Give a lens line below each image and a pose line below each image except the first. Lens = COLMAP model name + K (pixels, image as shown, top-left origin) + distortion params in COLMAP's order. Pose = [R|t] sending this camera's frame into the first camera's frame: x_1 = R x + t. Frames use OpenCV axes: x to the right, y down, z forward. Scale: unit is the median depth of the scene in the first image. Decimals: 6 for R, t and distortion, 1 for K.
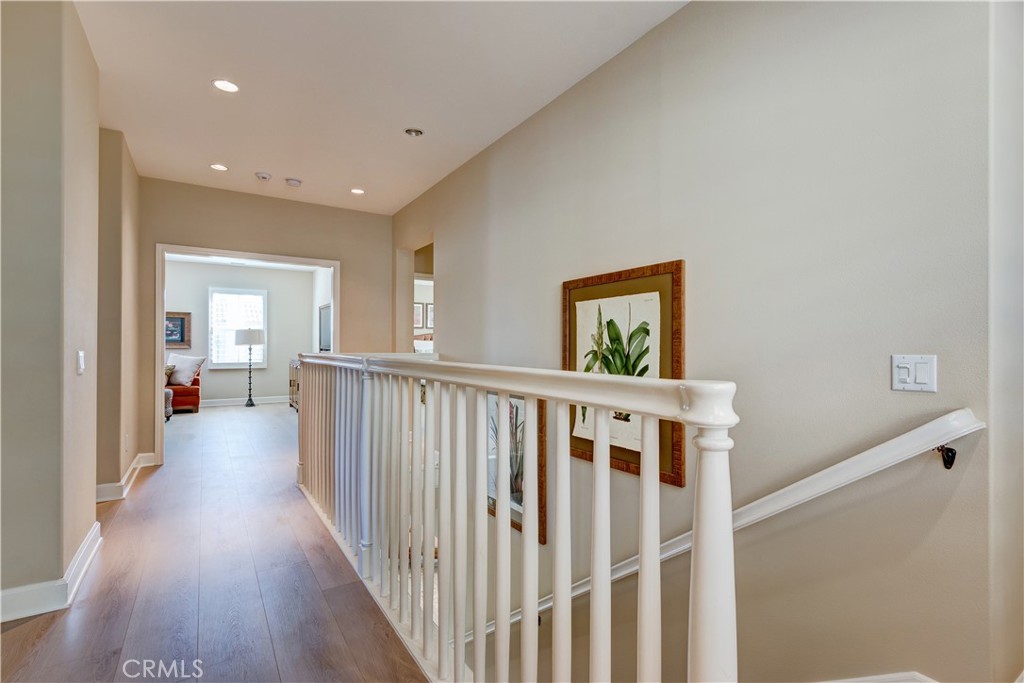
lens RADIAL K [[467.4, 0, 515.4], [0, 467.4, 346.1], [0, 0, 1]] dist [0.004103, -0.000091]
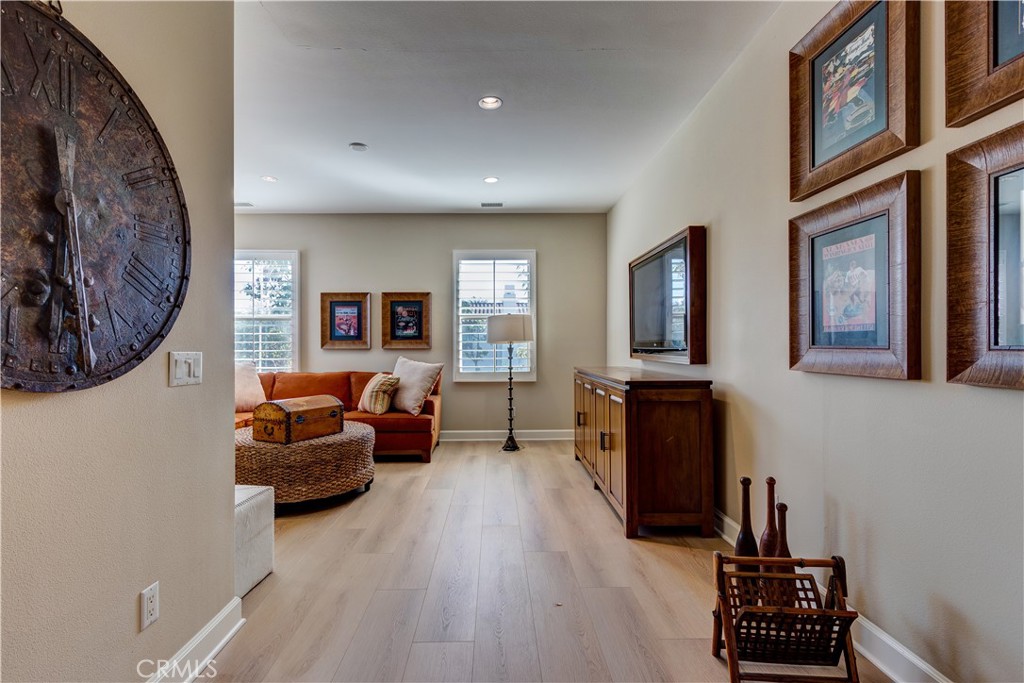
lens RADIAL K [[467.4, 0, 509.0], [0, 467.4, 344.4], [0, 0, 1]] dist [0.004103, -0.000091]
pose [[0.848213, -0.008601, -0.529586, -0.268409], [0.009832, 0.999952, -0.000493, 0.000008], [0.529564, -0.004788, 0.848256, 0.521235]]
